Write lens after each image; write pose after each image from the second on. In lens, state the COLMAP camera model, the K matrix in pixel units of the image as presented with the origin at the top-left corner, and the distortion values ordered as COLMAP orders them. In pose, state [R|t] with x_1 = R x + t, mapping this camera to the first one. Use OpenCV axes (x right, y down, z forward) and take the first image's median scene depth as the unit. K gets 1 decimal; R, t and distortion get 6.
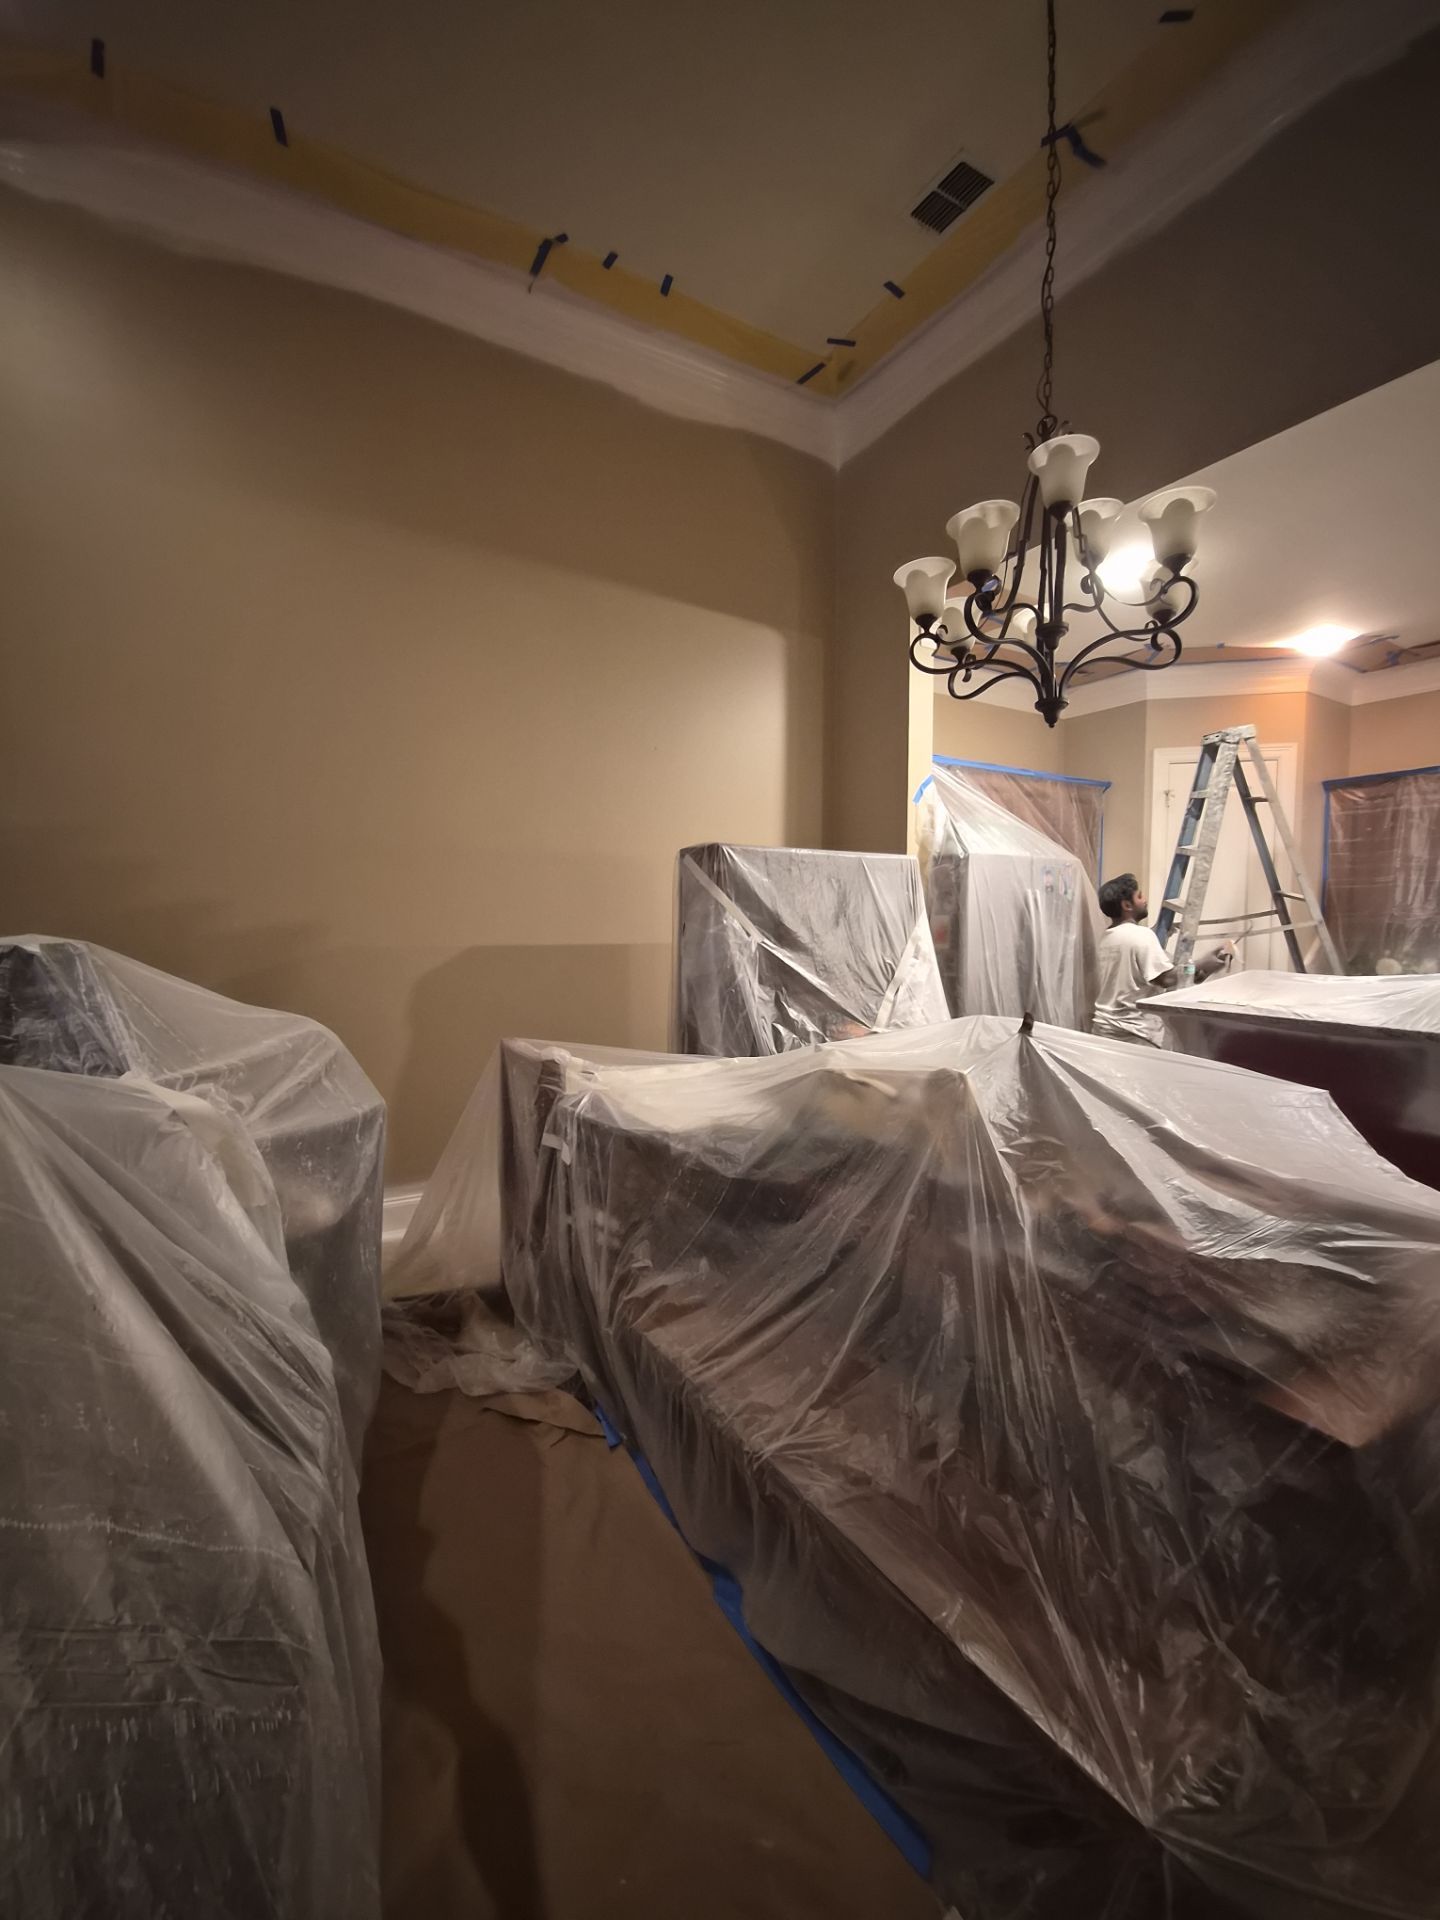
lens RADIAL K [[793.5, 0, 730.2], [0, 793.5, 961.8], [0, 0, 1]] dist [-0.006095, -0.008271]
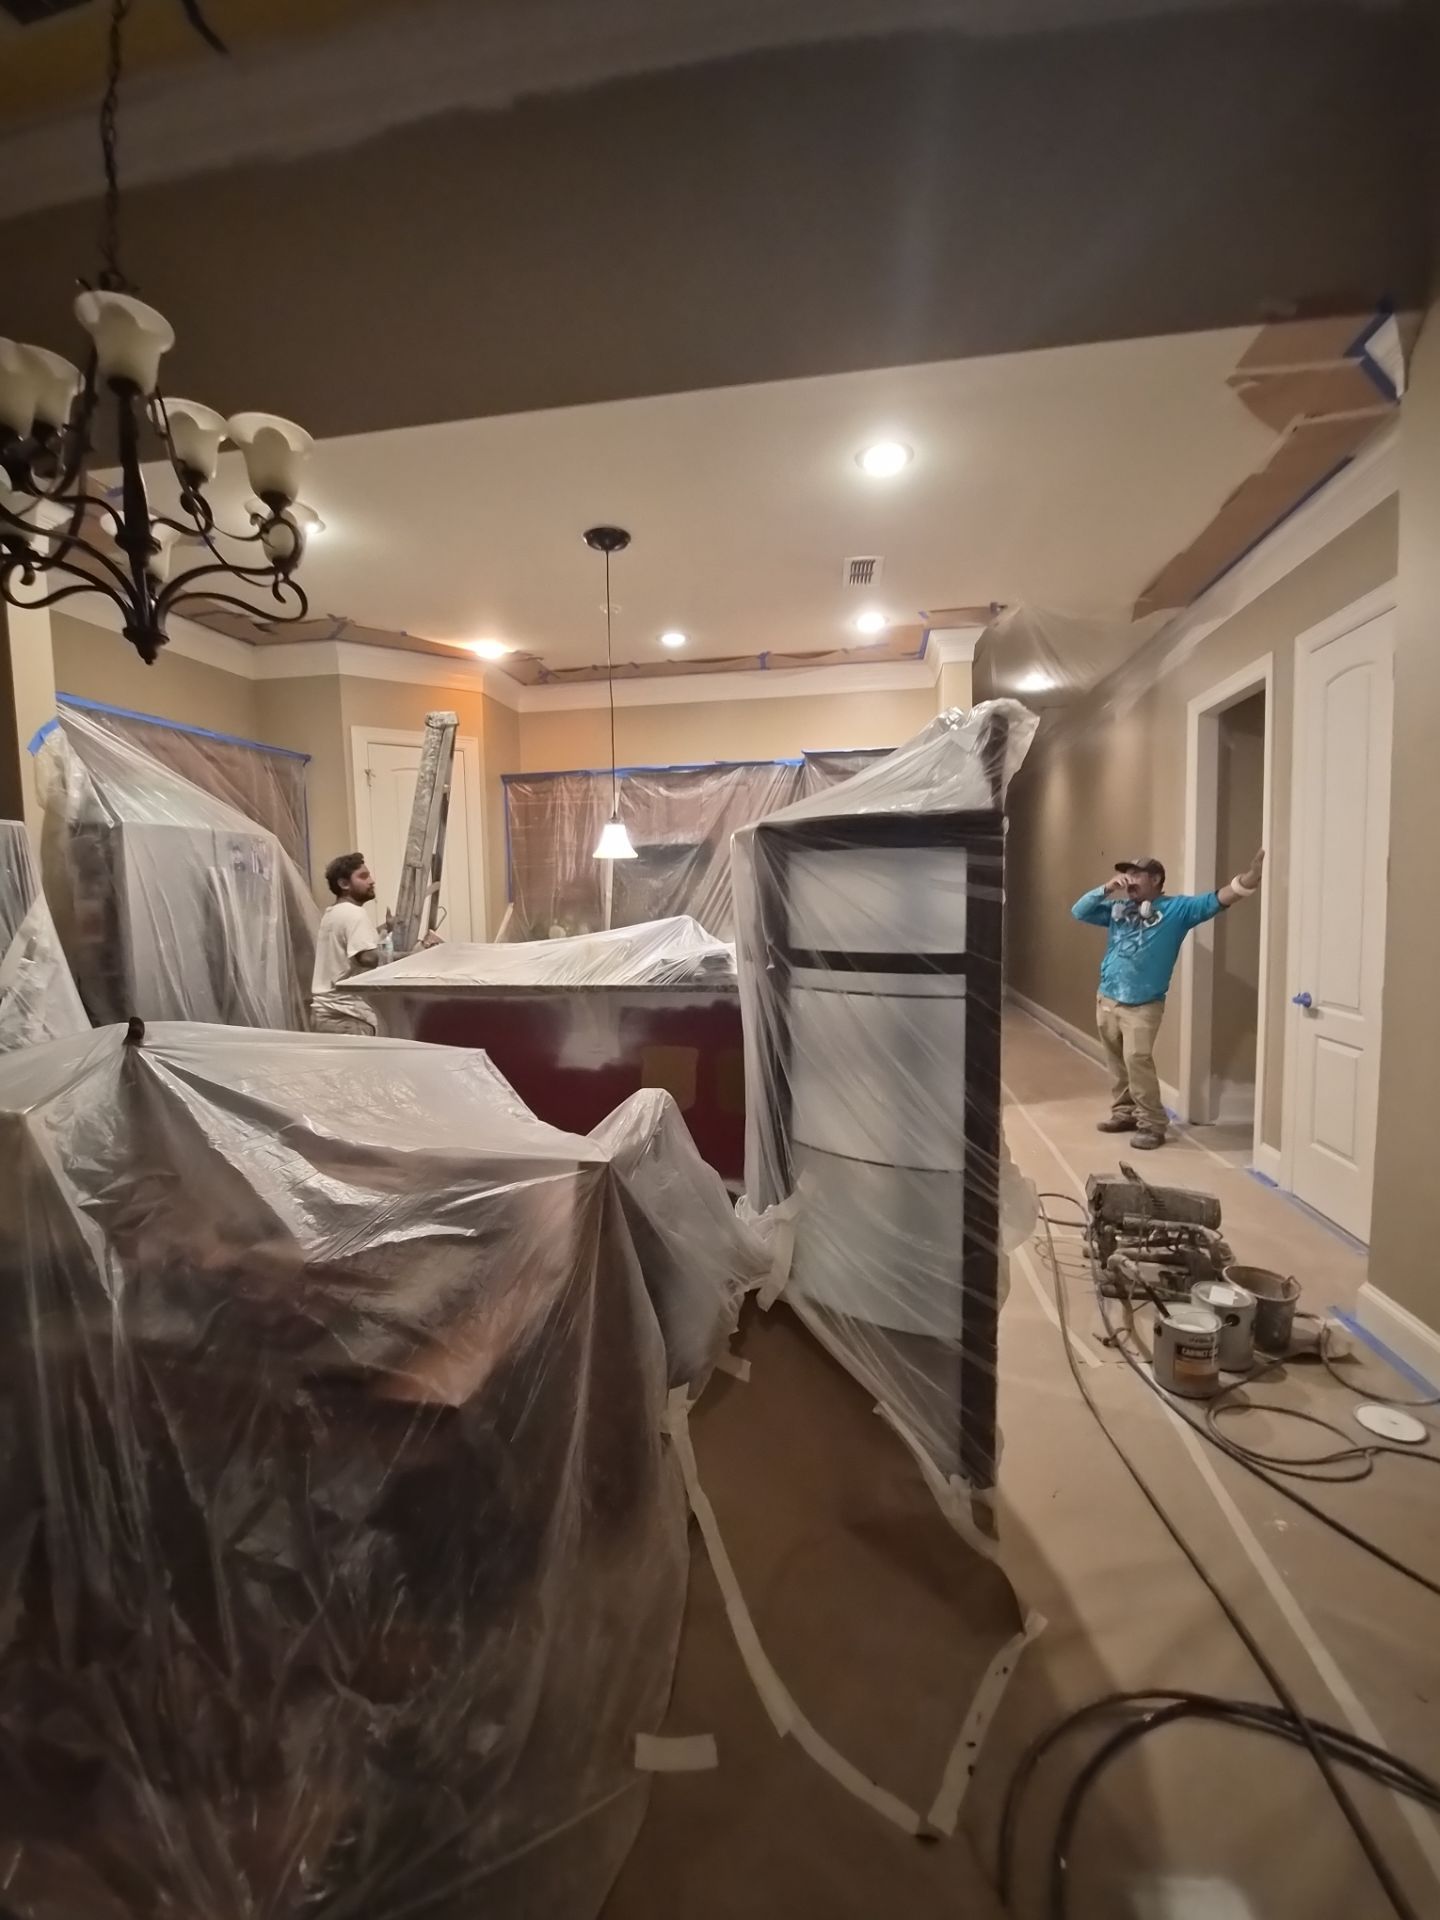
lens RADIAL K [[793.5, 0, 730.2], [0, 793.5, 961.8], [0, 0, 1]] dist [-0.006095, -0.008271]
pose [[0.633237, -0.084293, 0.769354, 0.097235], [0.065919, 0.996313, 0.054903, 0.002740], [-0.771146, 0.015949, 0.636459, 0.020000]]
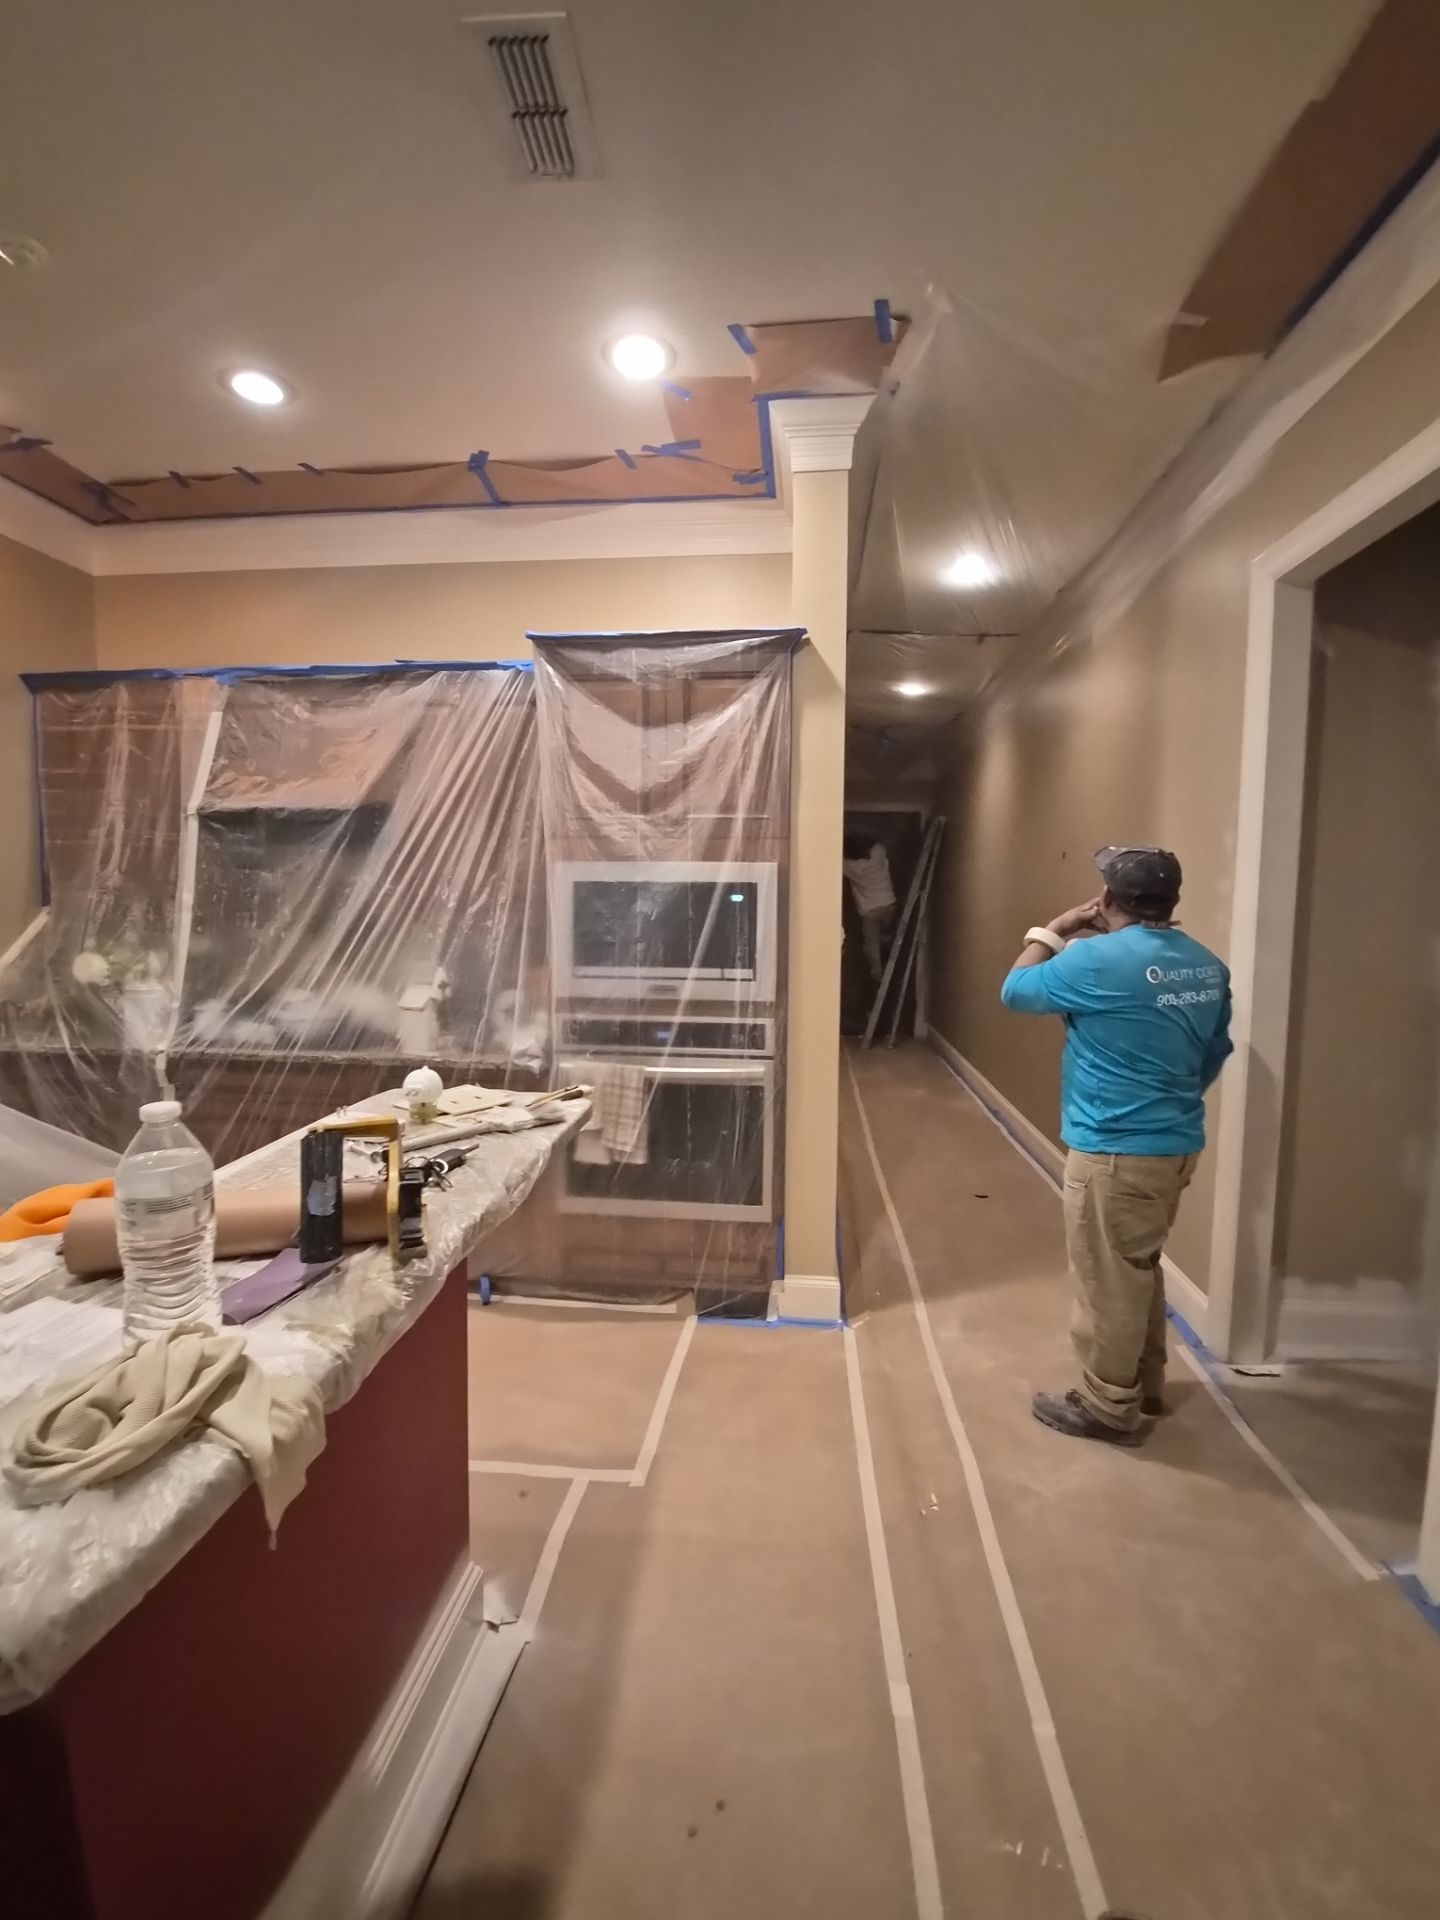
lens RADIAL K [[793.5, 0, 730.2], [0, 793.5, 961.8], [0, 0, 1]] dist [-0.006095, -0.008271]
pose [[0.577224, -0.066694, 0.813858, 1.032934], [0.036273, 0.997769, 0.056039, -0.022075], [-0.815780, -0.002826, 0.578355, 0.310678]]
